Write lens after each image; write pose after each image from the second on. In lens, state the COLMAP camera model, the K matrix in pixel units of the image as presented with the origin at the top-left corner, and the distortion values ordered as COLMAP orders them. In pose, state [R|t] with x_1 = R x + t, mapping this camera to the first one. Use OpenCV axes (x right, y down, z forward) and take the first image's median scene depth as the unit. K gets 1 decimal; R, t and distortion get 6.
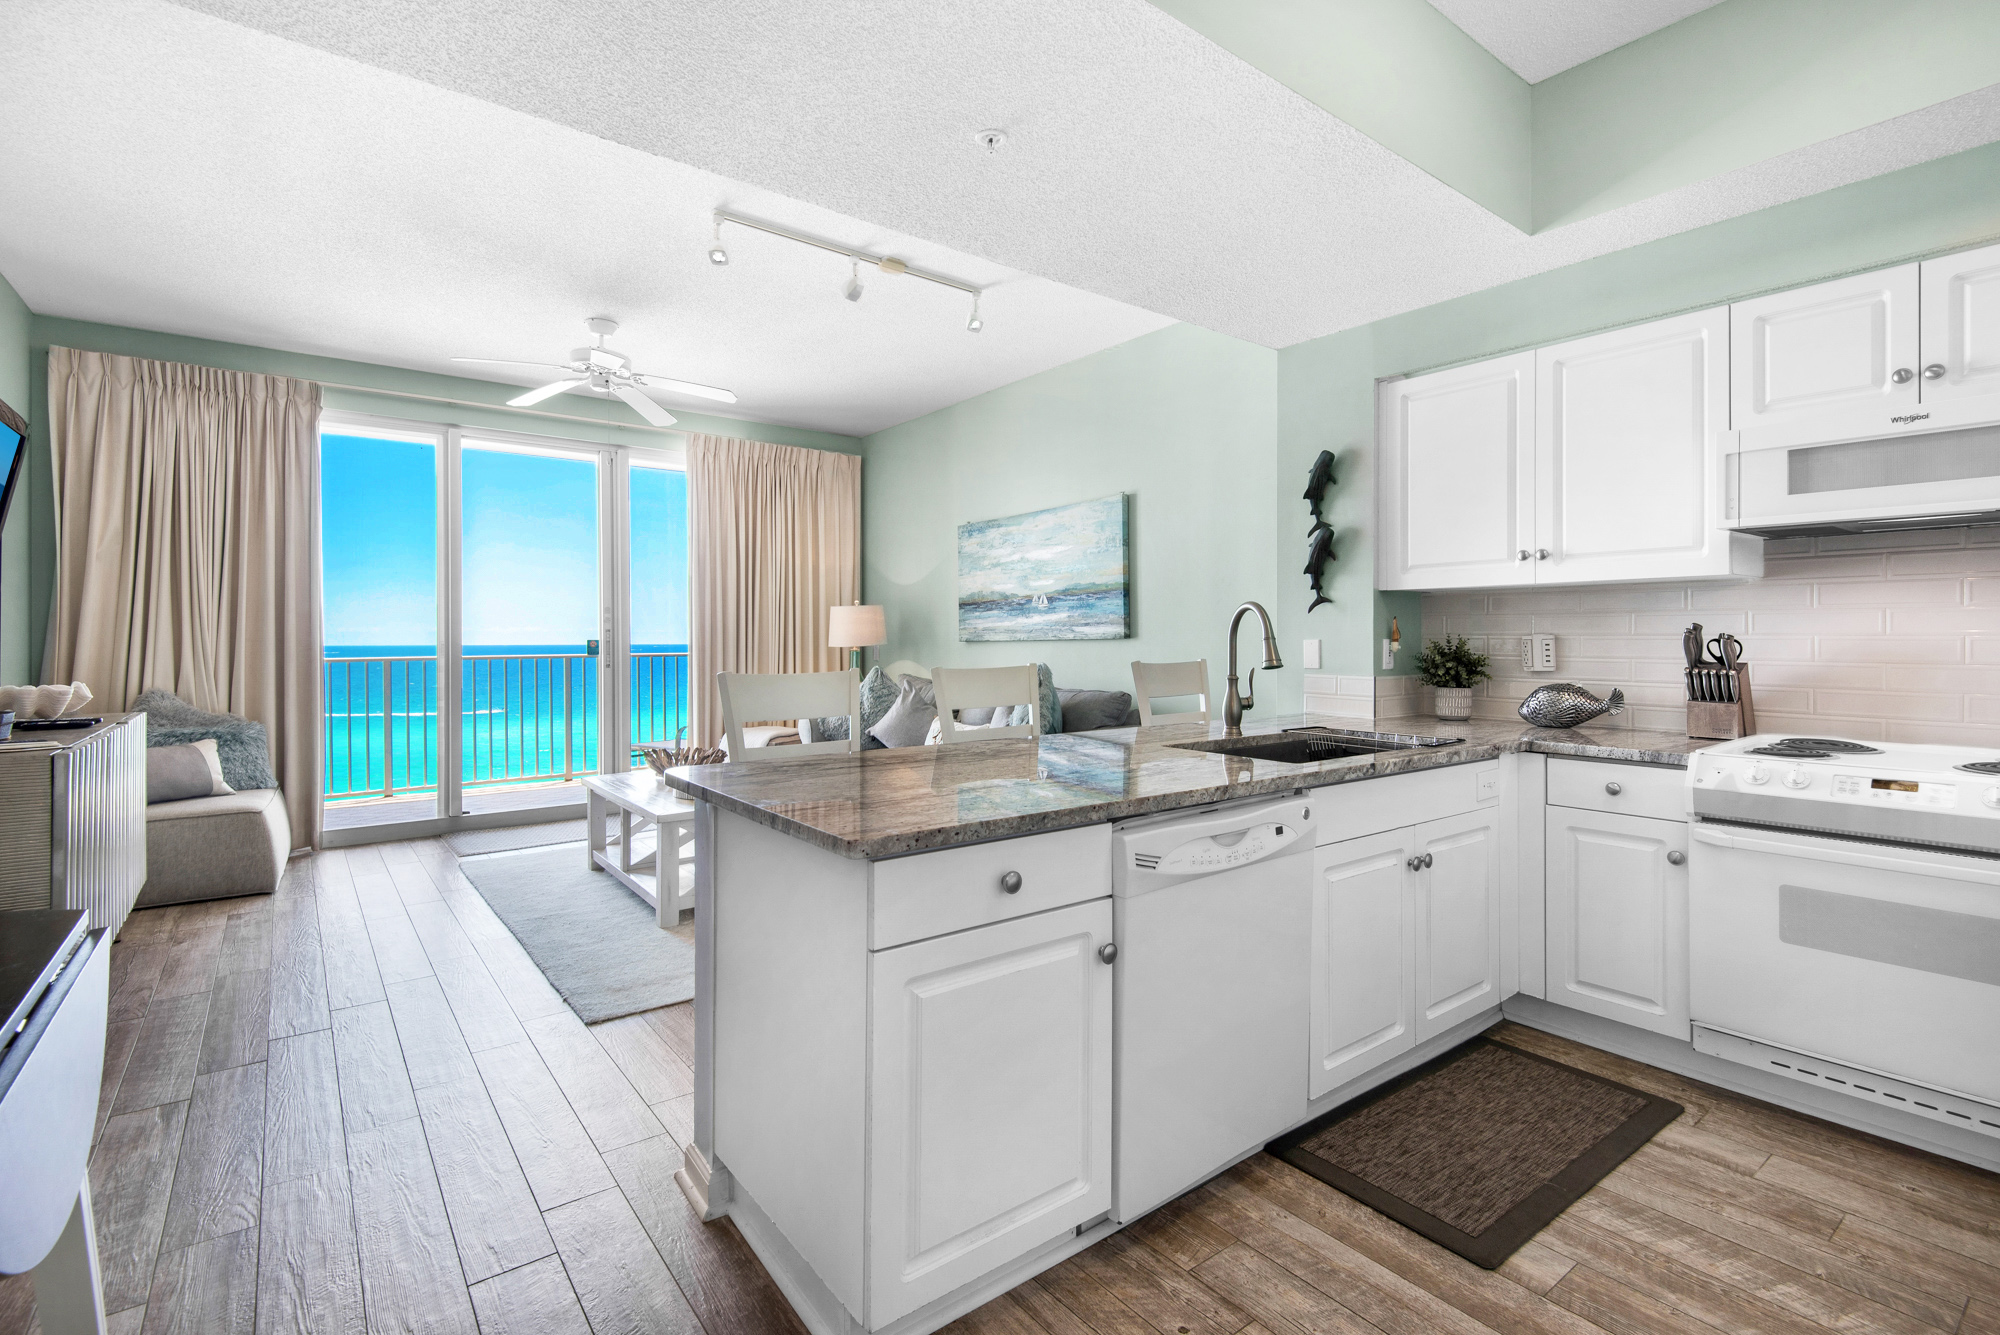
lens RADIAL K [[926.7, 0, 1015.0], [0, 926.7, 658.0], [0, 0, 1]] dist [0.014612, -0.007182]
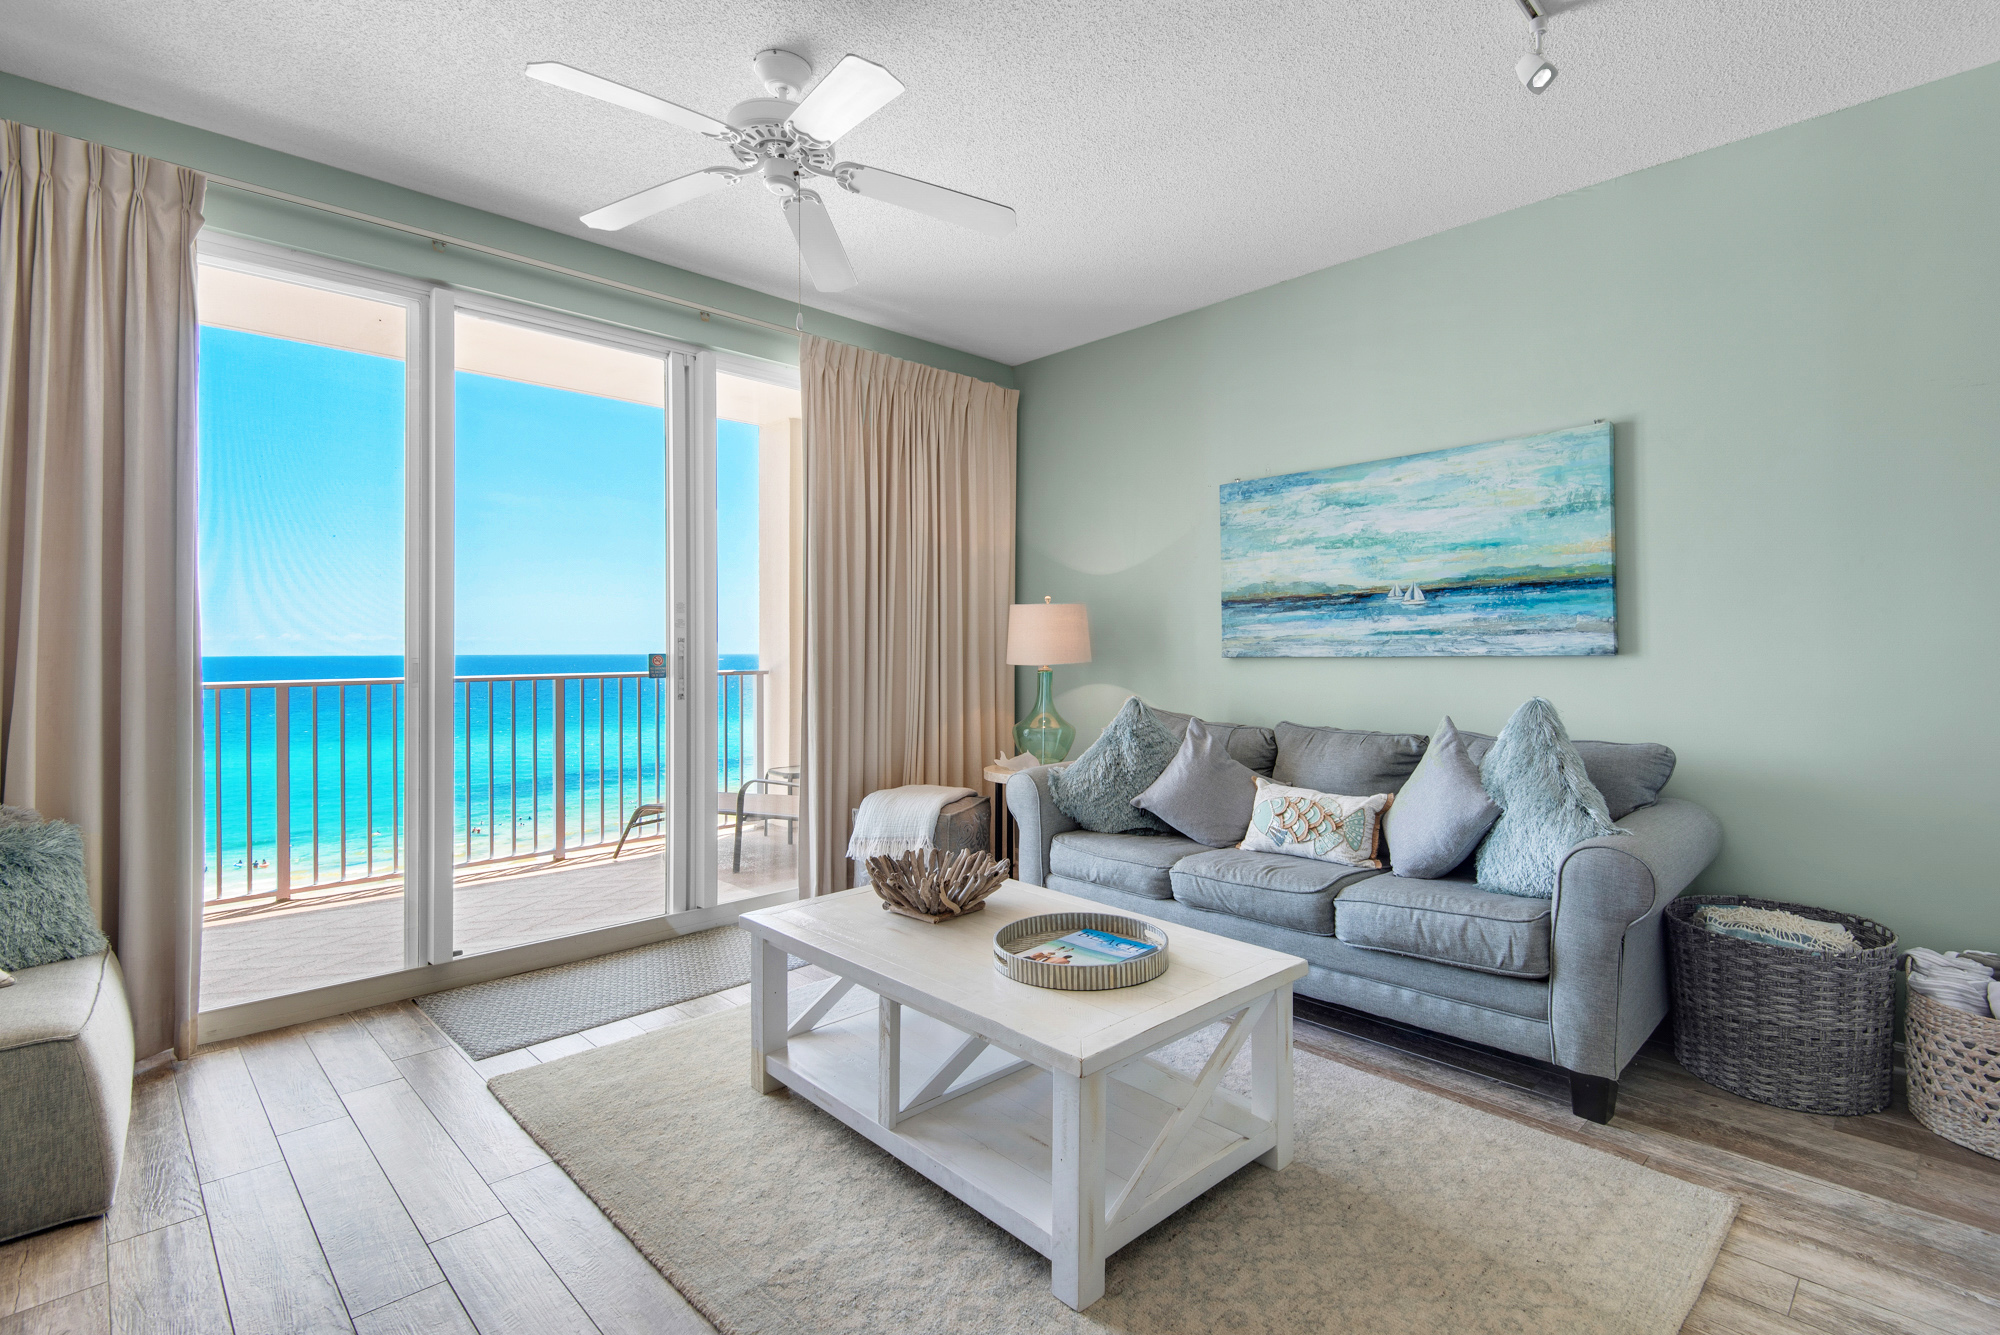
lens RADIAL K [[926.7, 0, 1007.0], [0, 926.7, 660.0], [0, 0, 1]] dist [0.014612, -0.007182]
pose [[0.993109, -0.000831, 0.117191, -0.328621], [0.001781, 0.999966, -0.008004, -0.012099], [-0.117181, 0.008158, 0.993077, 0.394745]]
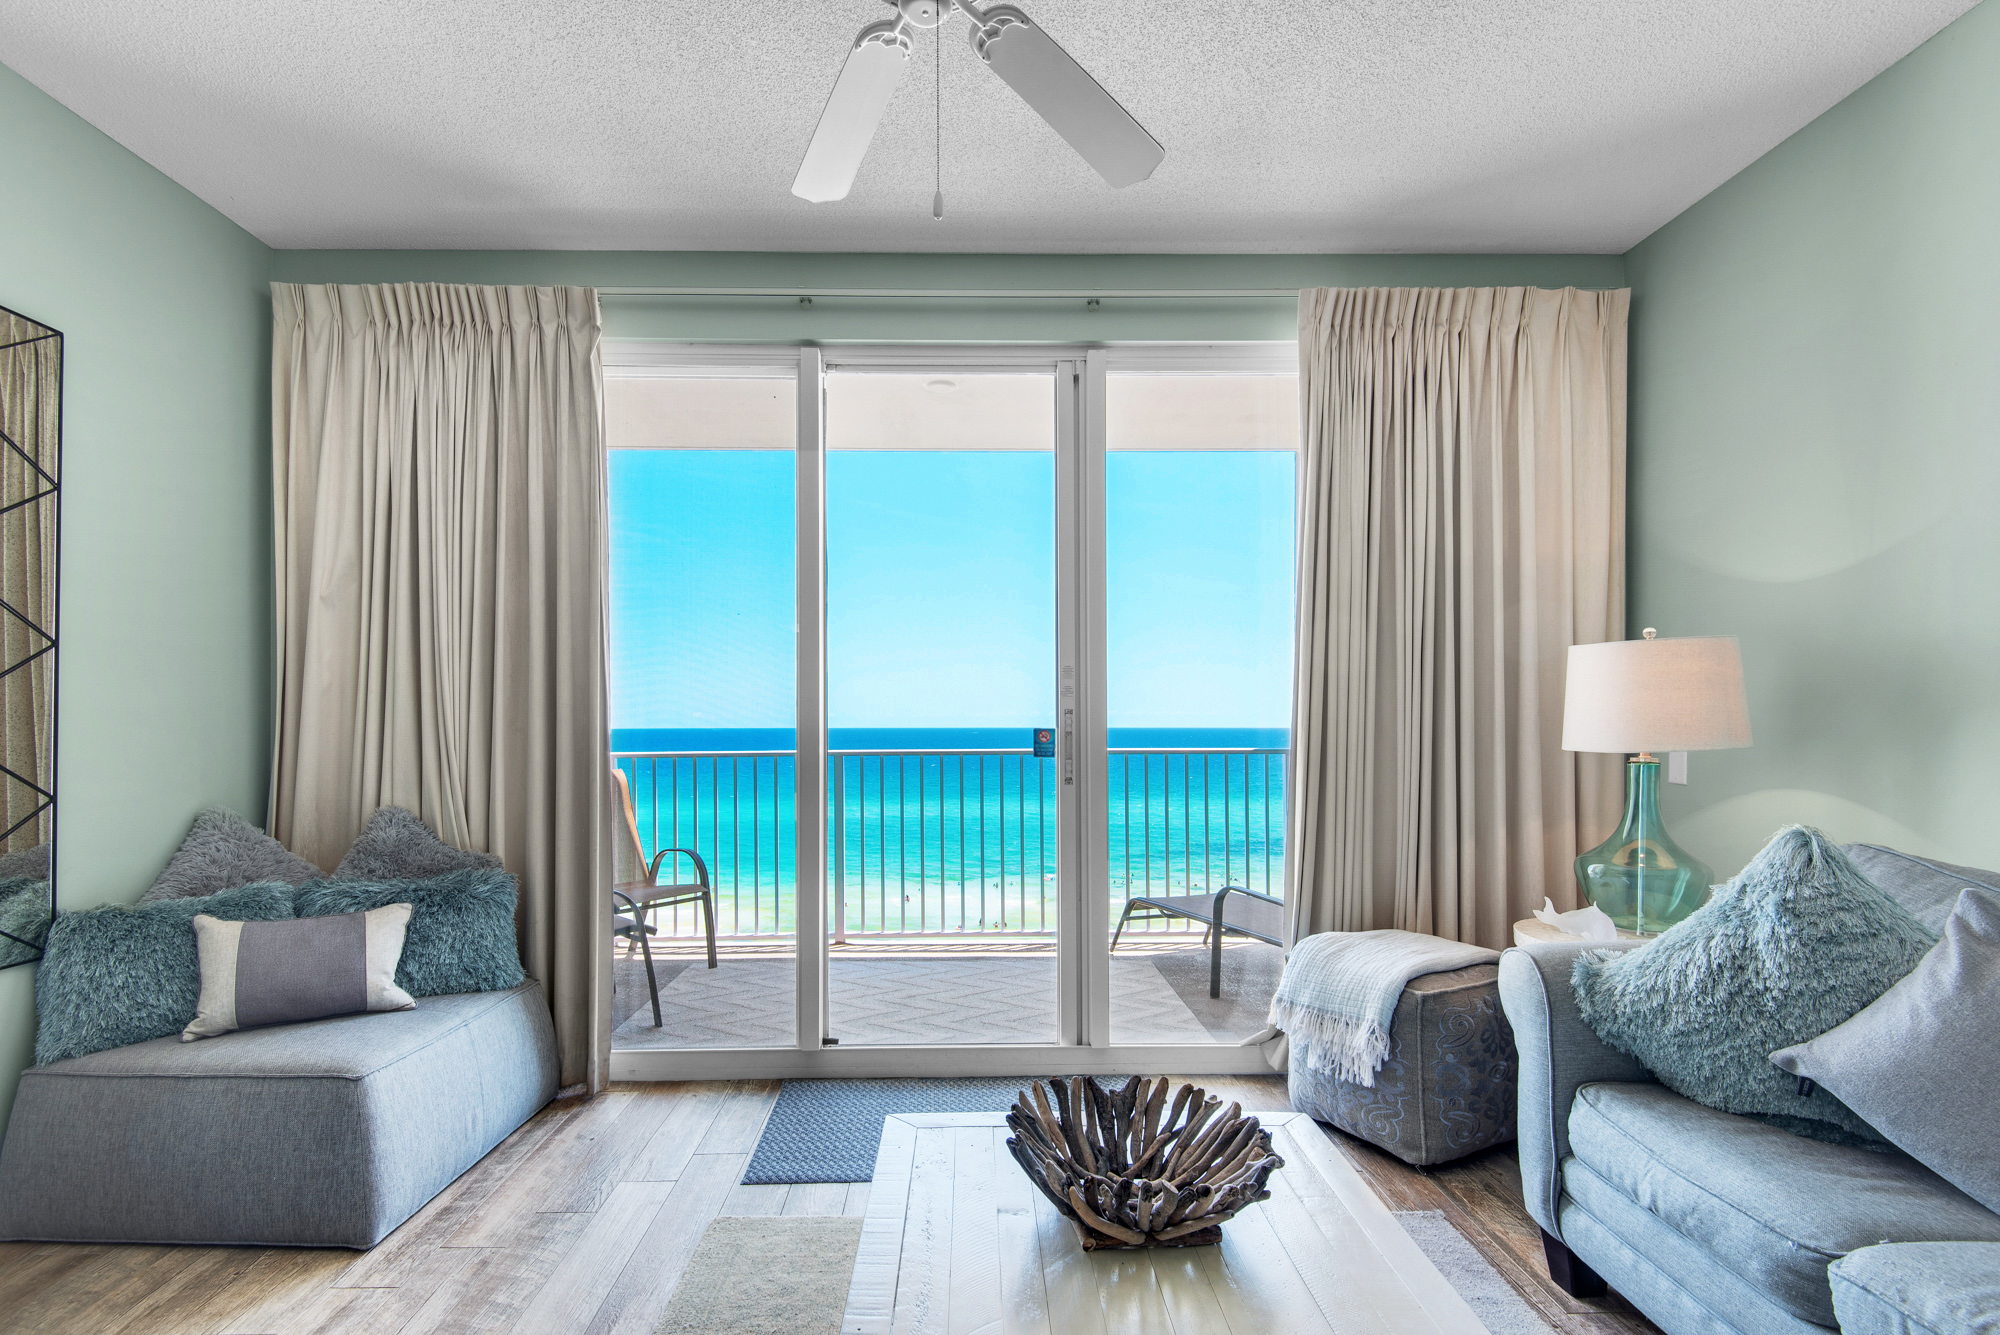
lens RADIAL K [[926.7, 0, 994.2], [0, 926.7, 714.7], [0, 0, 1]] dist [0.014612, -0.007182]
pose [[0.806774, -0.001845, -0.590857, -0.190583], [-0.011536, 0.999755, -0.018874, -0.019771], [0.590747, 0.022044, 0.806555, 0.635743]]
